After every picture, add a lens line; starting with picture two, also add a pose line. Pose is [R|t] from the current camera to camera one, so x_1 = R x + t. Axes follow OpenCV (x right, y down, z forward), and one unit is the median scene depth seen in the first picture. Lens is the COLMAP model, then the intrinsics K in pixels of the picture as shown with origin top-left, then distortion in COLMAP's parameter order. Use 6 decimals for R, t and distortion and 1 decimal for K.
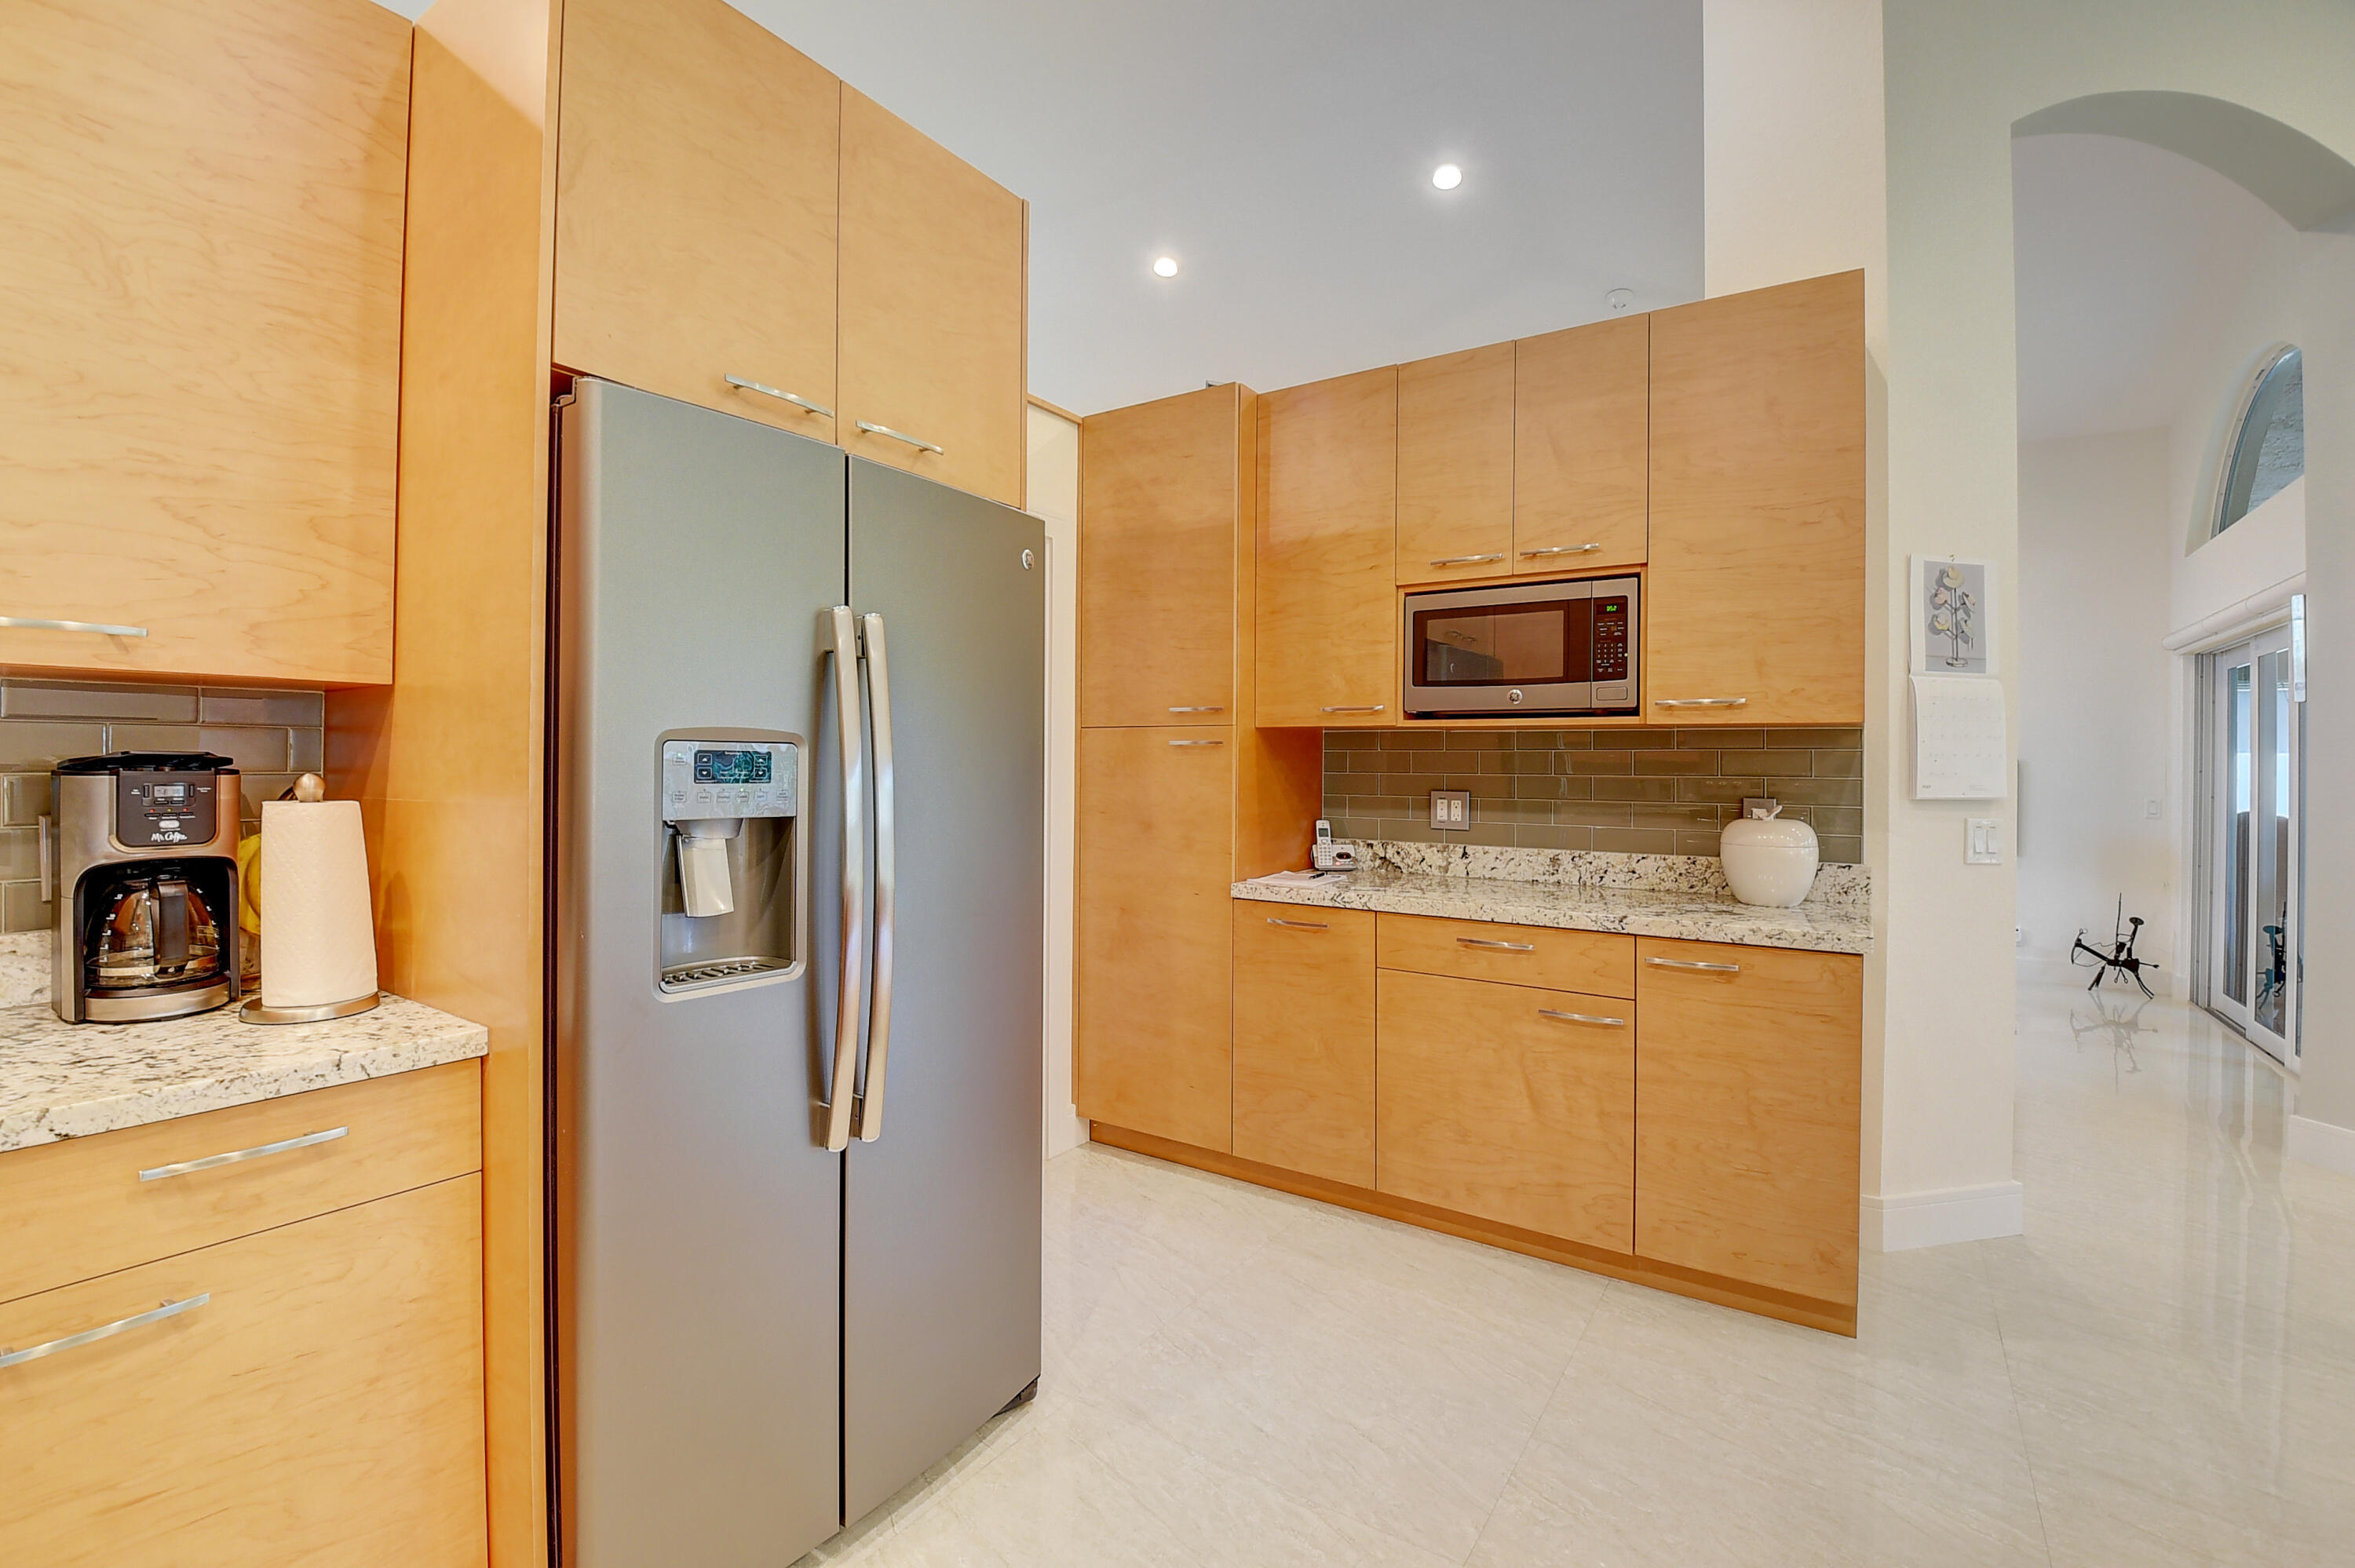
lens RADIAL K [[1034.1, 0, 1133.8], [0, 1034.1, 771.3], [0, 0, 1]] dist [-0.002324, -0.013266]
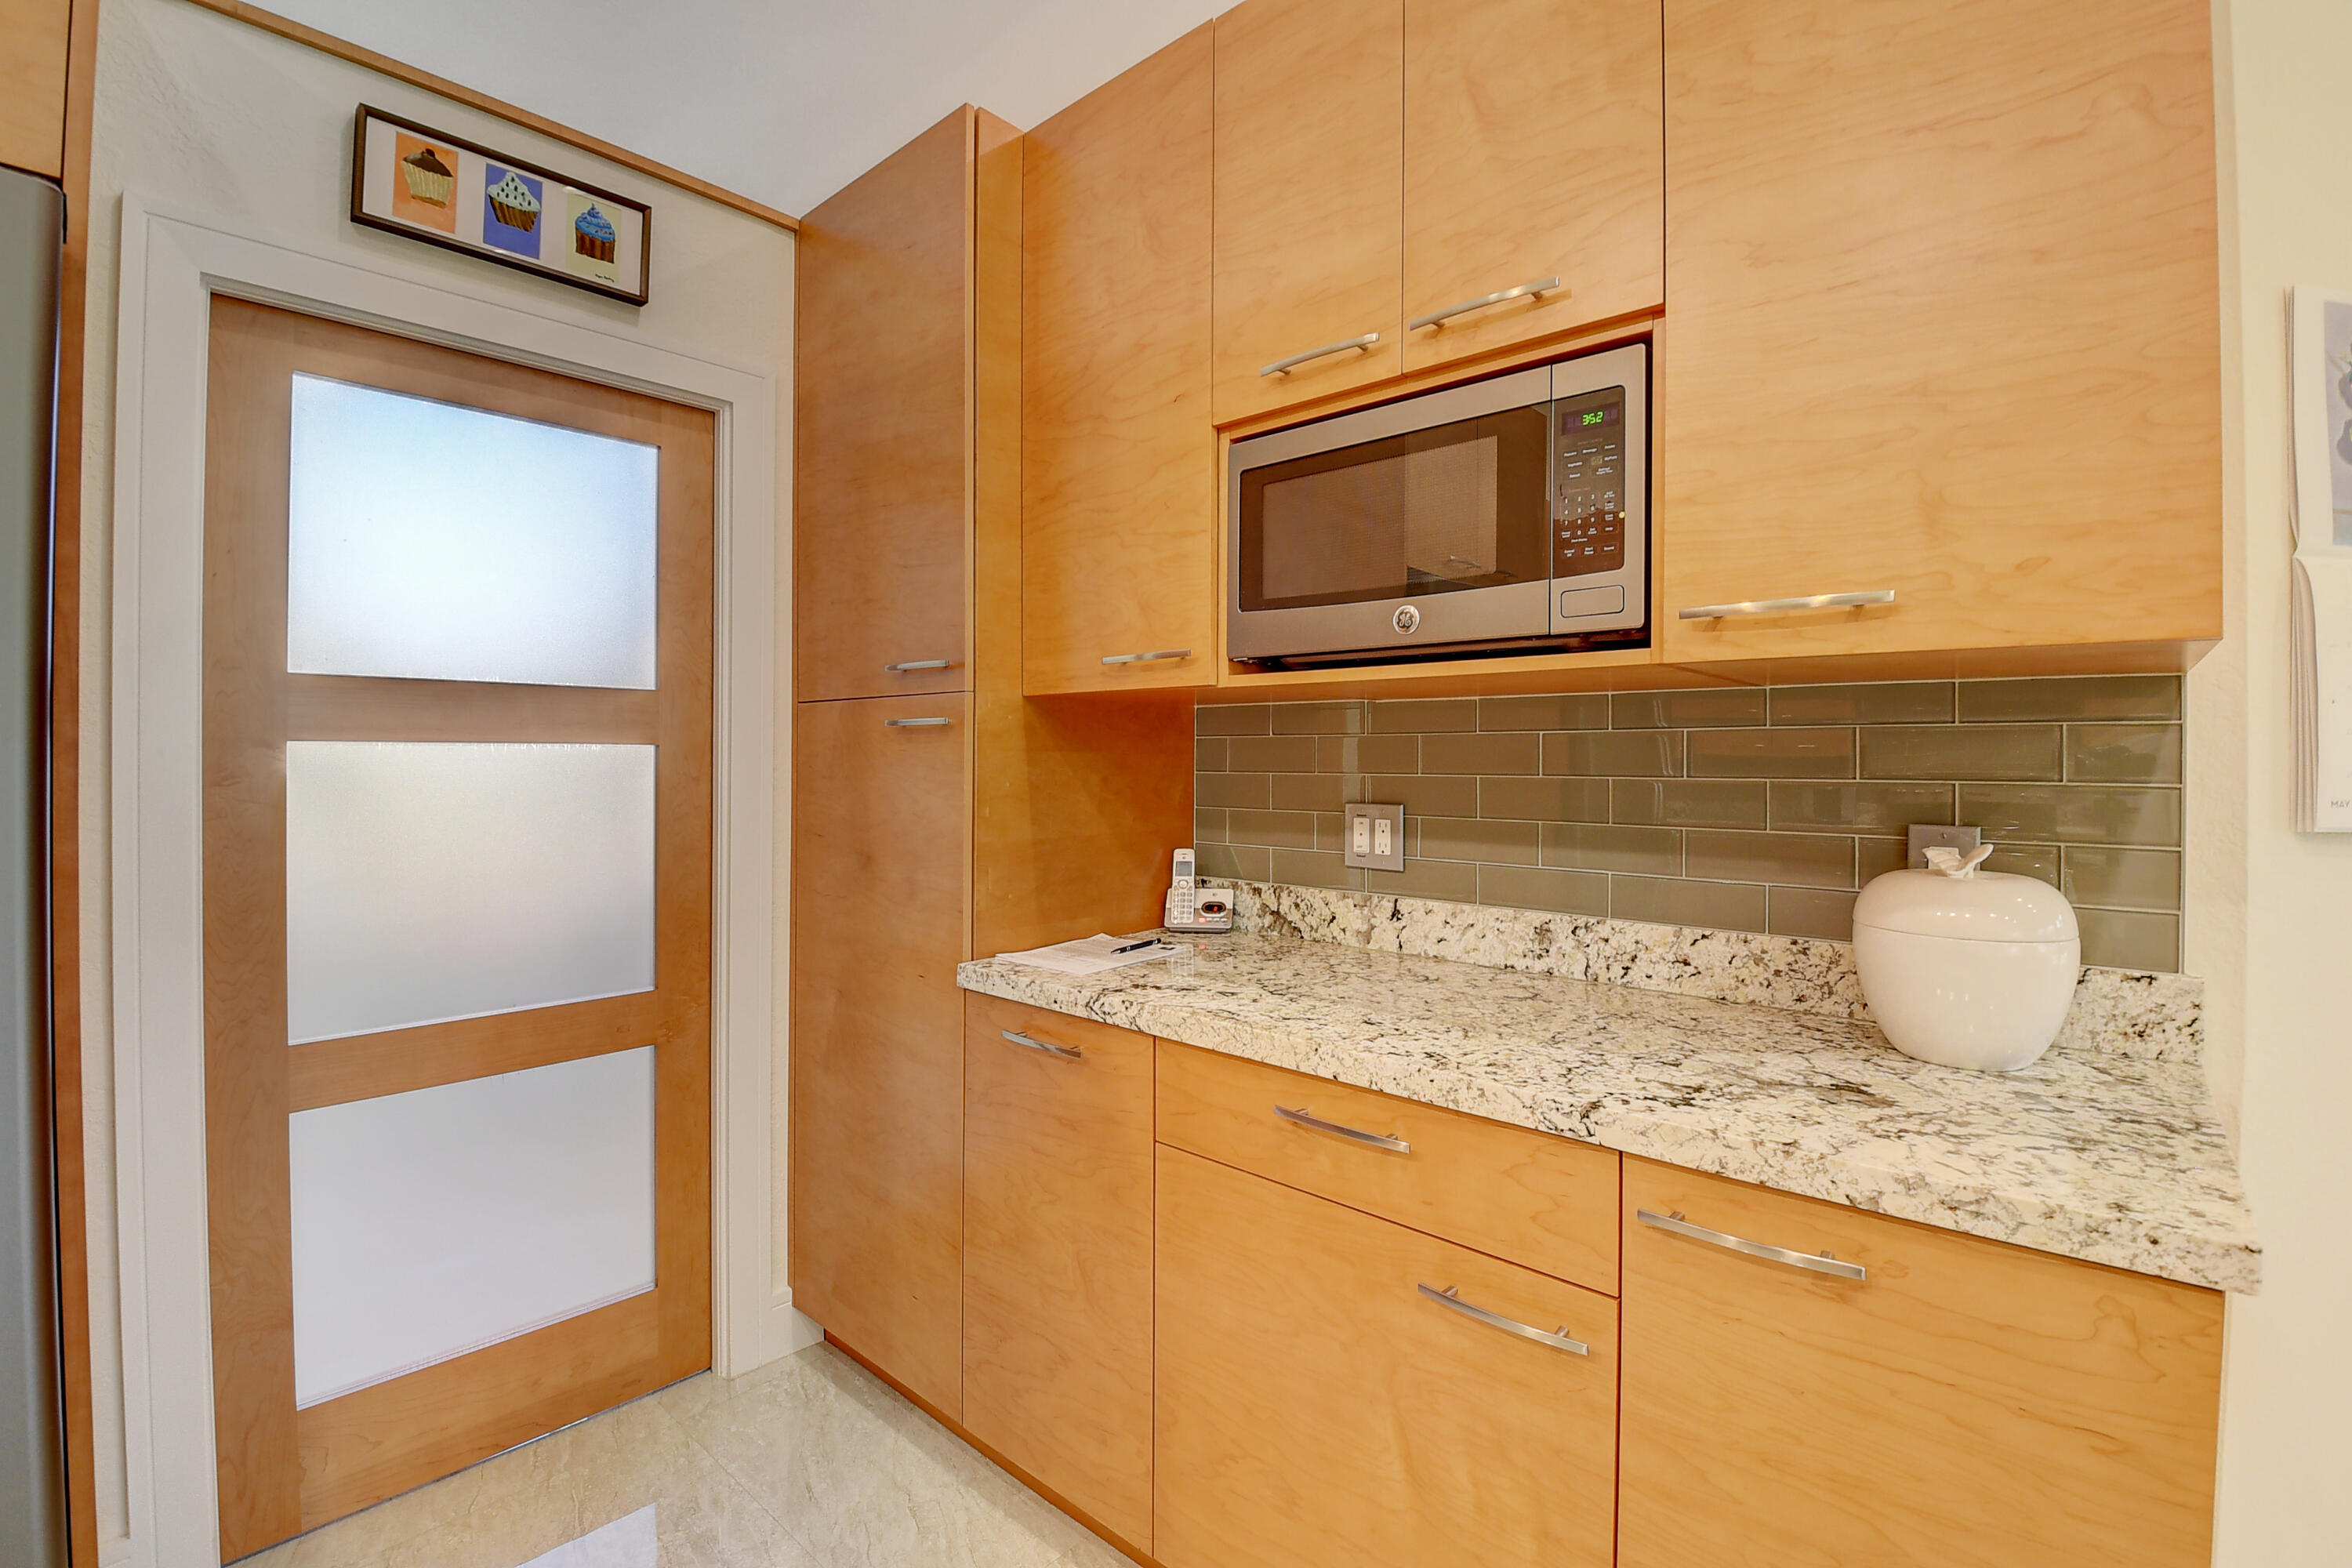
lens RADIAL K [[1033.0, 0, 1156.9], [0, 1033.0, 771.8], [0, 0, 1]] dist [-0.002324, -0.013266]
pose [[0.991668, -0.000798, -0.128814, 0.310756], [0.001140, 0.999996, 0.002579, -0.000282], [0.128811, -0.002705, 0.991665, 0.487917]]
